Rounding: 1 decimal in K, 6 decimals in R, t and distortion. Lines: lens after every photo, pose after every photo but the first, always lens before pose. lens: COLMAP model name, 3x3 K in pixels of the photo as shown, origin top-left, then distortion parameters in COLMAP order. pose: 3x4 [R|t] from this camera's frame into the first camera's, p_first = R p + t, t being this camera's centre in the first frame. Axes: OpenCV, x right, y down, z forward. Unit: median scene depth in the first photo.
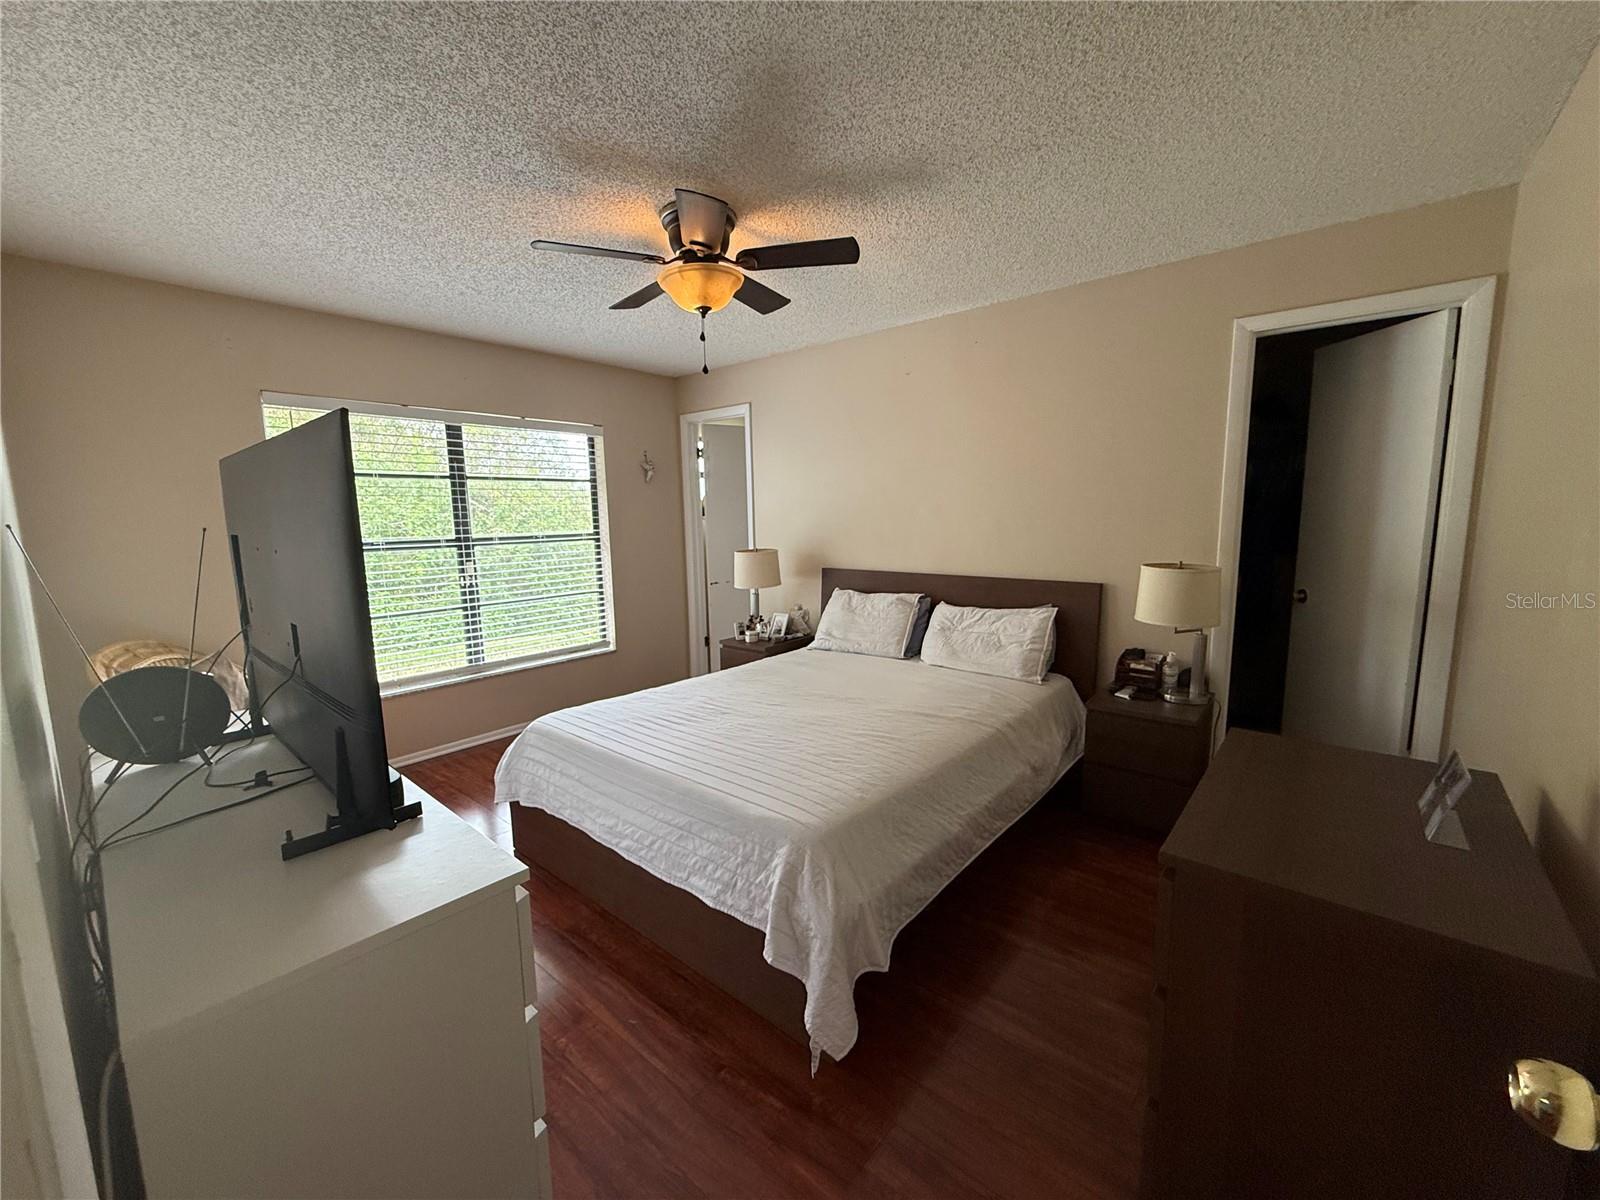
lens RADIAL K [[641.6, 0, 800.0], [0, 641.6, 600.0], [0, 0, 1]] dist [0.000661, 0.000041]
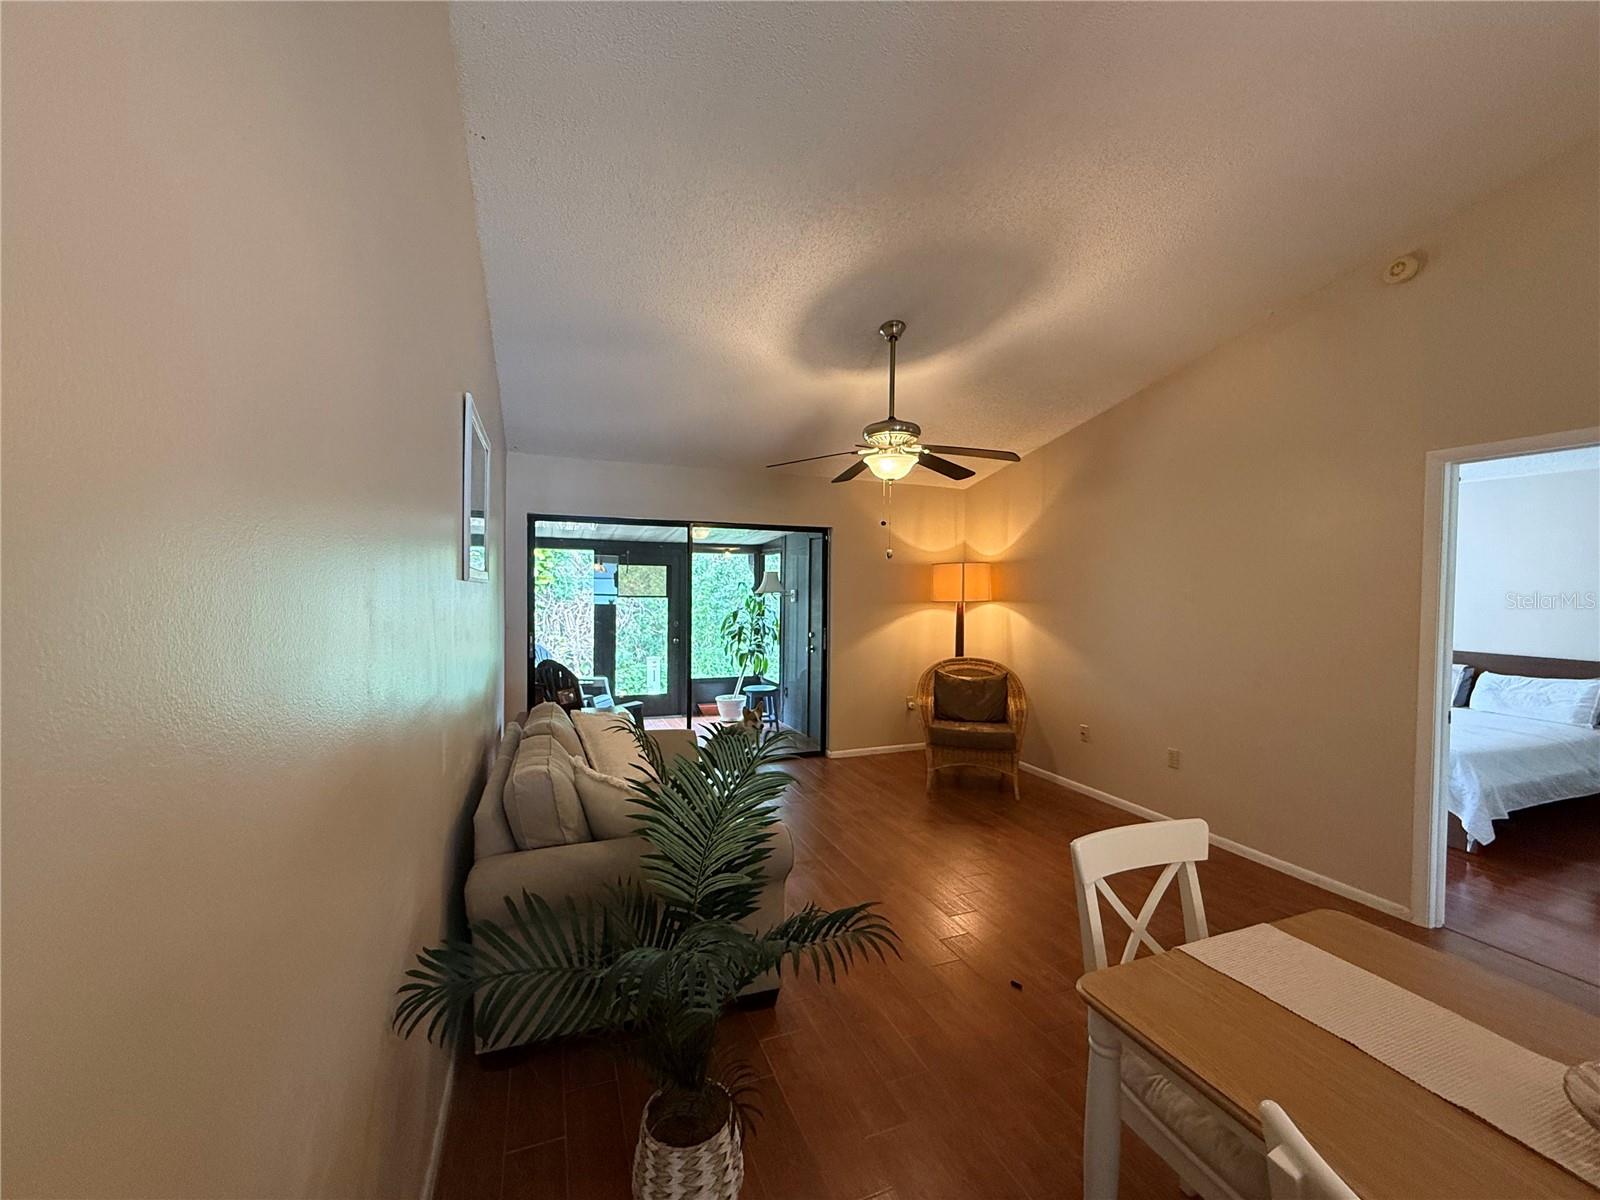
lens RADIAL K [[642.8, 0, 800.0], [0, 642.8, 600.0], [0, 0, 1]] dist [0.000953, 0.000248]
pose [[0.878987, 0.037143, -0.475398, -0.489869], [-0.090366, 0.991871, -0.089588, 0.121800], [0.468206, 0.121707, 0.875198, -1.090335]]
